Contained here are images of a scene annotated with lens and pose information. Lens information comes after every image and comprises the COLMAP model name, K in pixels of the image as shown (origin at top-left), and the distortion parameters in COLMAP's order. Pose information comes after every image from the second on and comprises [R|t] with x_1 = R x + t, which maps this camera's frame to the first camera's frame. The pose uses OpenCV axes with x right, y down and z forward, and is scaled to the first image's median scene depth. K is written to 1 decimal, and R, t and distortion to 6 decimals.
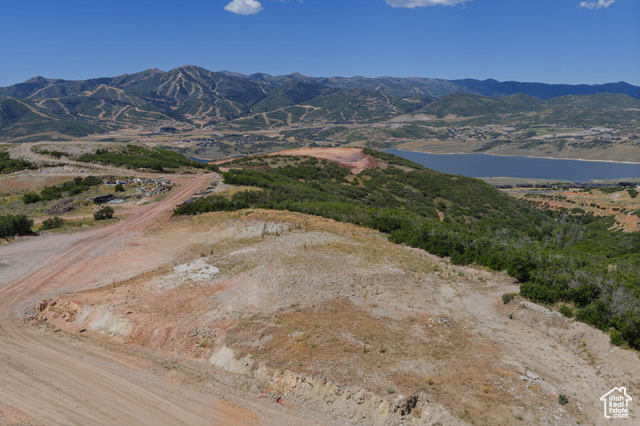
lens RADIAL K [[531.0, 0, 318.8], [0, 531.0, 218.5], [0, 0, 1]] dist [0.019584, -0.027516]
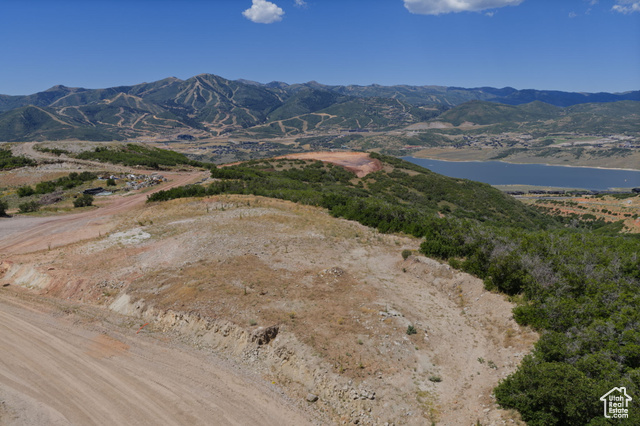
lens RADIAL K [[531.0, 0, 319.0], [0, 531.0, 219.6], [0, 0, 1]] dist [0.019584, -0.027516]
pose [[0.999527, 0.006046, -0.030168, 0.003495], [-0.006444, 0.999893, -0.013119, 0.001563], [0.030086, 0.013307, 0.999459, -0.000561]]
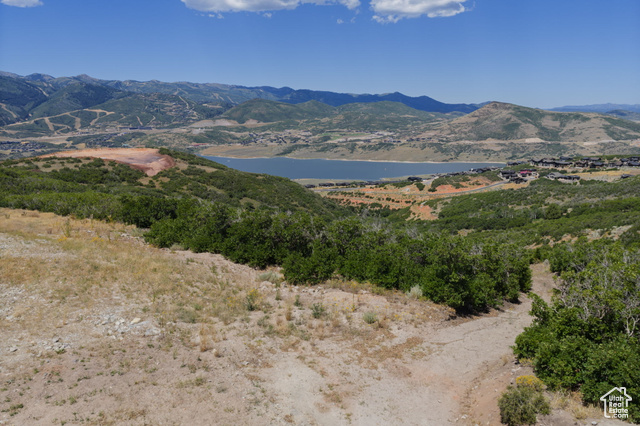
lens RADIAL K [[531.0, 0, 319.8], [0, 531.0, 213.4], [0, 0, 1]] dist [0.019584, -0.027516]
pose [[0.934207, -0.059261, 0.351774, 0.002740], [0.066629, 0.997738, -0.008862, 0.000758], [-0.350453, 0.031718, 0.936043, 0.012607]]
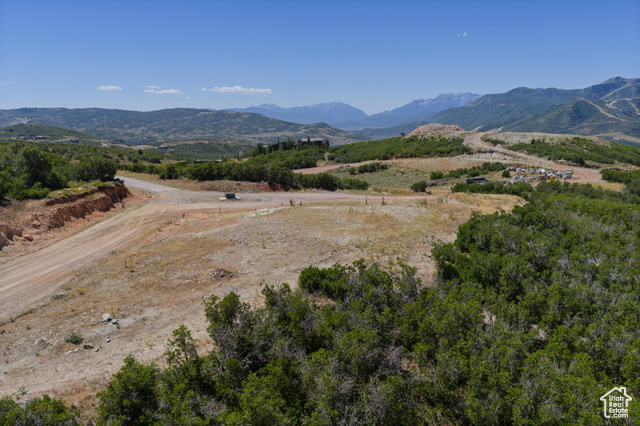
lens RADIAL K [[531.0, 0, 318.5], [0, 531.0, 218.3], [0, 0, 1]] dist [0.019584, -0.027516]
pose [[0.560999, 0.158484, -0.812504, 0.015928], [-0.160841, 0.983666, 0.080816, -0.000032], [0.812041, 0.085347, 0.577327, 0.009049]]
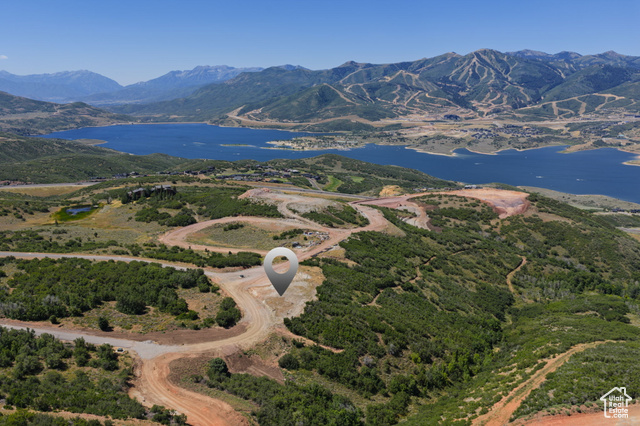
lens RADIAL K [[531.0, 0, 319.7], [0, 531.0, 226.0], [0, 0, 1]] dist [0.019584, -0.027516]
pose [[0.860294, 0.144631, -0.488852, 0.056218], [-0.116476, 0.989312, 0.087719, -0.021578], [0.496314, -0.018525, 0.867945, -0.071108]]
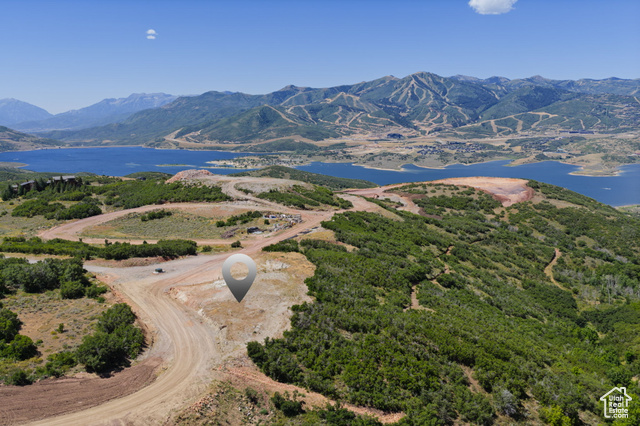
lens RADIAL K [[531.0, 0, 319.3], [0, 531.0, 223.7], [0, 0, 1]] dist [0.019584, -0.027516]
pose [[0.911290, 0.090153, -0.401774, 0.026903], [-0.088571, 0.995814, 0.022555, -0.006535], [0.402126, 0.015032, 0.915461, -0.026846]]
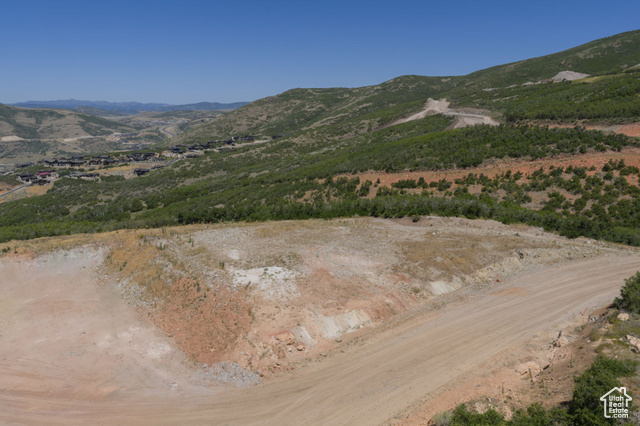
lens RADIAL K [[531.0, 0, 316.4], [0, 531.0, 215.1], [0, 0, 1]] dist [0.019584, -0.027516]
pose [[0.291631, -0.173870, 0.940596, -0.022523], [0.184299, 0.975129, 0.123112, -0.002259], [-0.938608, 0.137448, 0.316422, 0.012157]]
